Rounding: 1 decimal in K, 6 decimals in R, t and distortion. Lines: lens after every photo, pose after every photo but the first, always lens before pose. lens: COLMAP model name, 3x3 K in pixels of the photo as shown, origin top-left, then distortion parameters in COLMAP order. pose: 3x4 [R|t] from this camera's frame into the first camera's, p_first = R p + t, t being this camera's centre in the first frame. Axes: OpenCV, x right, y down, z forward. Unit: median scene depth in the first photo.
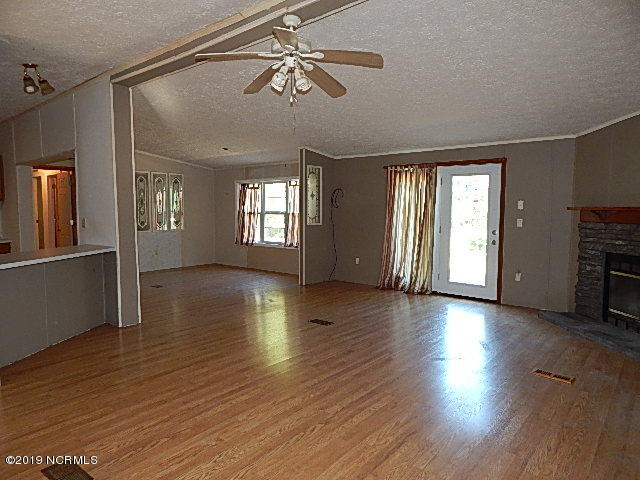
lens RADIAL K [[422.3, 0, 322.6], [0, 422.3, 239.4], [0, 0, 1]] dist [0.002770, -0.001842]
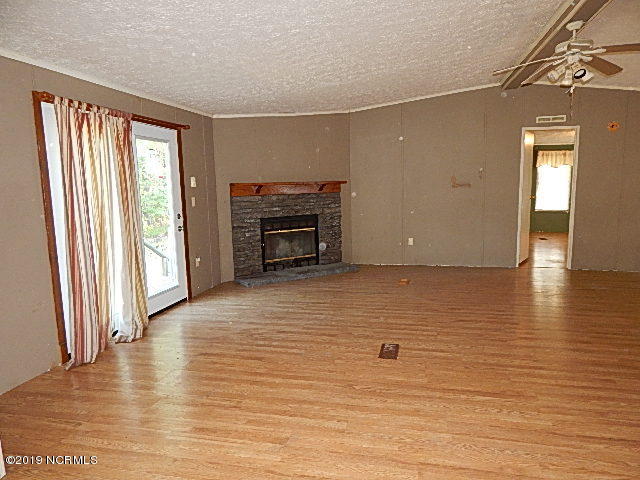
lens RADIAL K [[425.9, 0, 320.0], [0, 425.9, 240.0], [0, 0, 1]] dist [0.003497, 0.001453]
pose [[-0.452241, -0.115942, 0.884328, -0.446176], [0.084825, 0.981429, 0.172052, -0.090098], [-0.887853, 0.152822, -0.434008, 1.133965]]
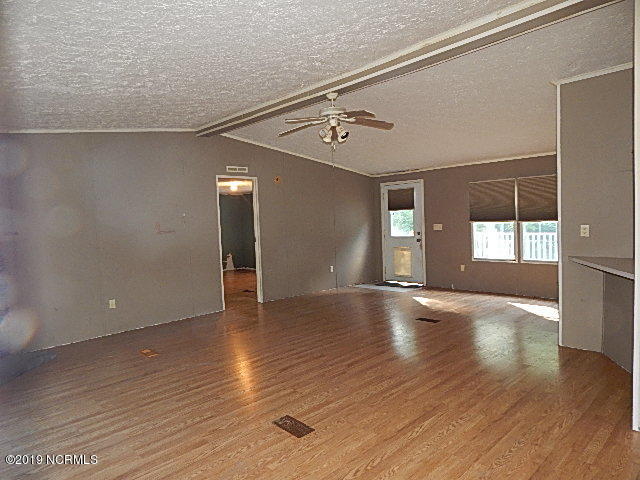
lens RADIAL K [[425.9, 0, 320.0], [0, 425.9, 240.0], [0, 0, 1]] dist [0.003497, 0.001453]
pose [[-0.993665, 0.032281, 0.107642, -0.089569], [0.046253, 0.990442, 0.129940, -0.103263], [-0.102419, 0.134096, -0.985662, 1.262875]]
